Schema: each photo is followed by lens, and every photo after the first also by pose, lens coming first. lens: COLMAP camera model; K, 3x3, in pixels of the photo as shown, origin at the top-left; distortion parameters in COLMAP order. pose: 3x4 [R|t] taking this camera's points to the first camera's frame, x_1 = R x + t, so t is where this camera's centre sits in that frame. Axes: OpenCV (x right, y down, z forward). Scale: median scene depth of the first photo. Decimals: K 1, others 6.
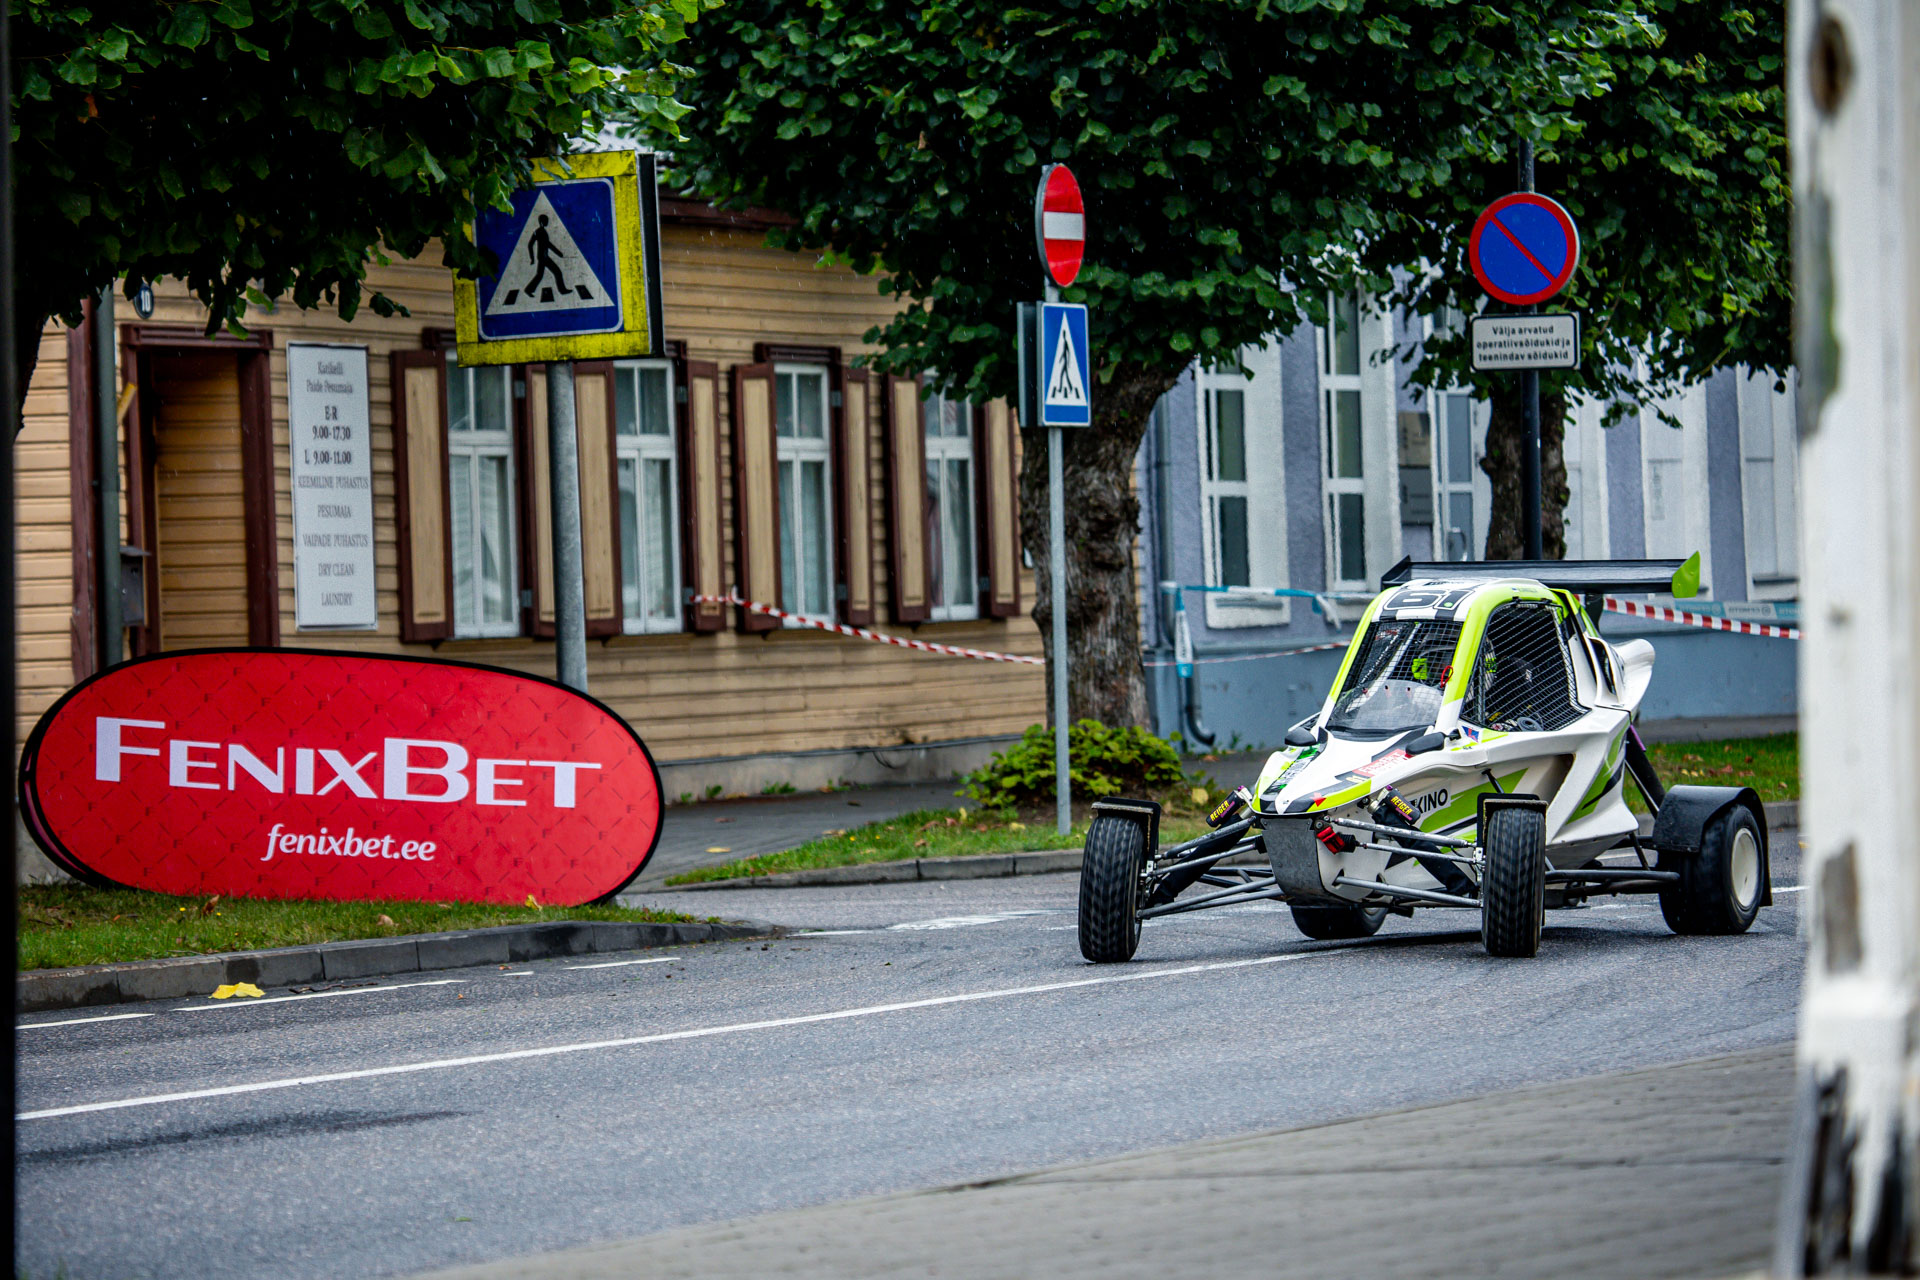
lens RADIAL K [[10361.8, 0, 870.1], [0, 10361.8, 662.1], [0, 0, 1]] dist [0.914225, 0.000000]
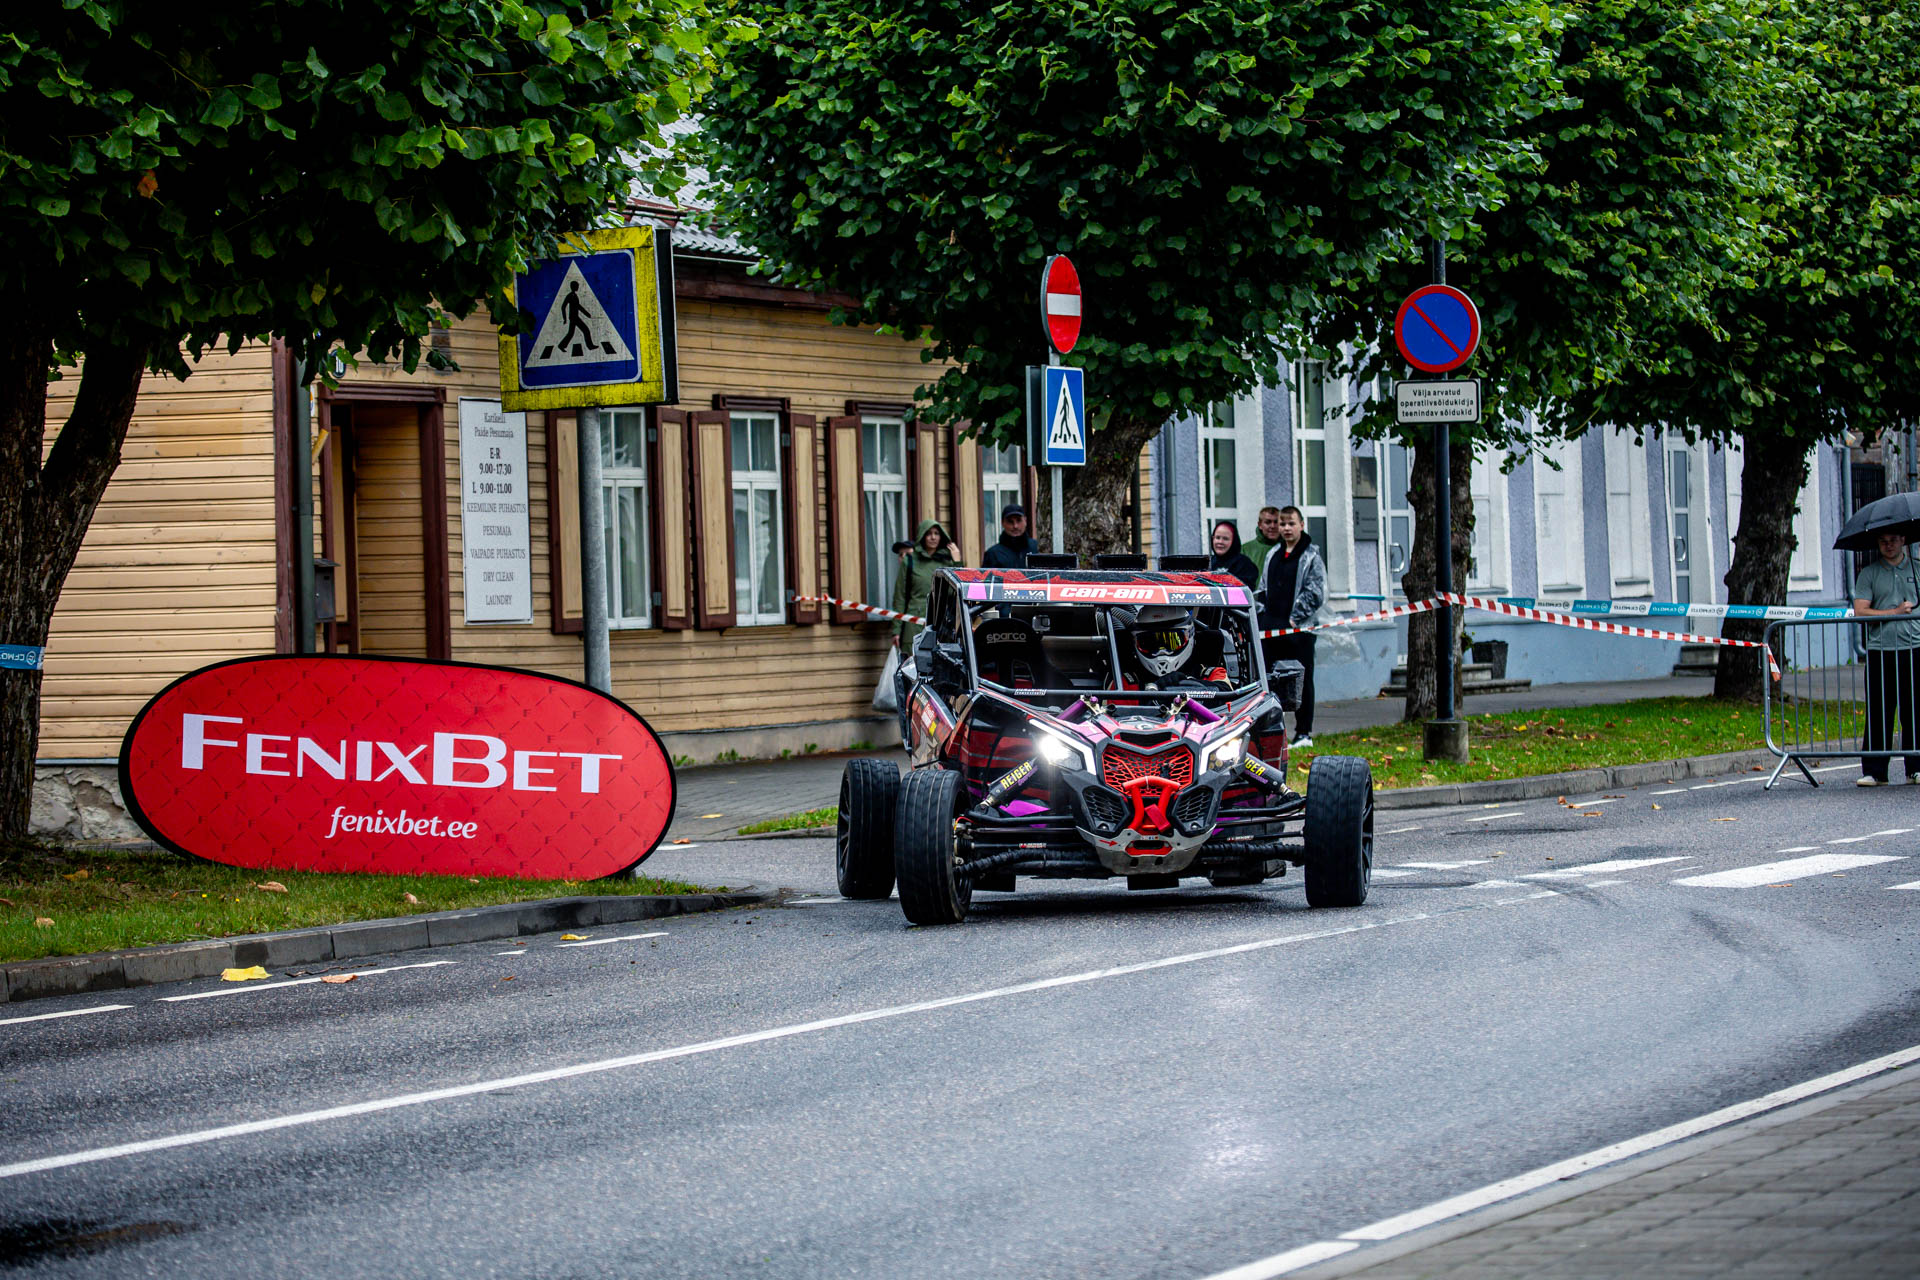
lens RADIAL K [[5676.9, 0, 986.5], [0, 5676.9, 666.4], [0, 0, 1]] dist [-0.015980, 0.000000]
pose [[0.999665, 0.004942, -0.025392, 0.026253], [-0.004626, 0.999911, 0.012500, -0.007008], [0.025451, -0.012378, 0.999599, 0.313671]]
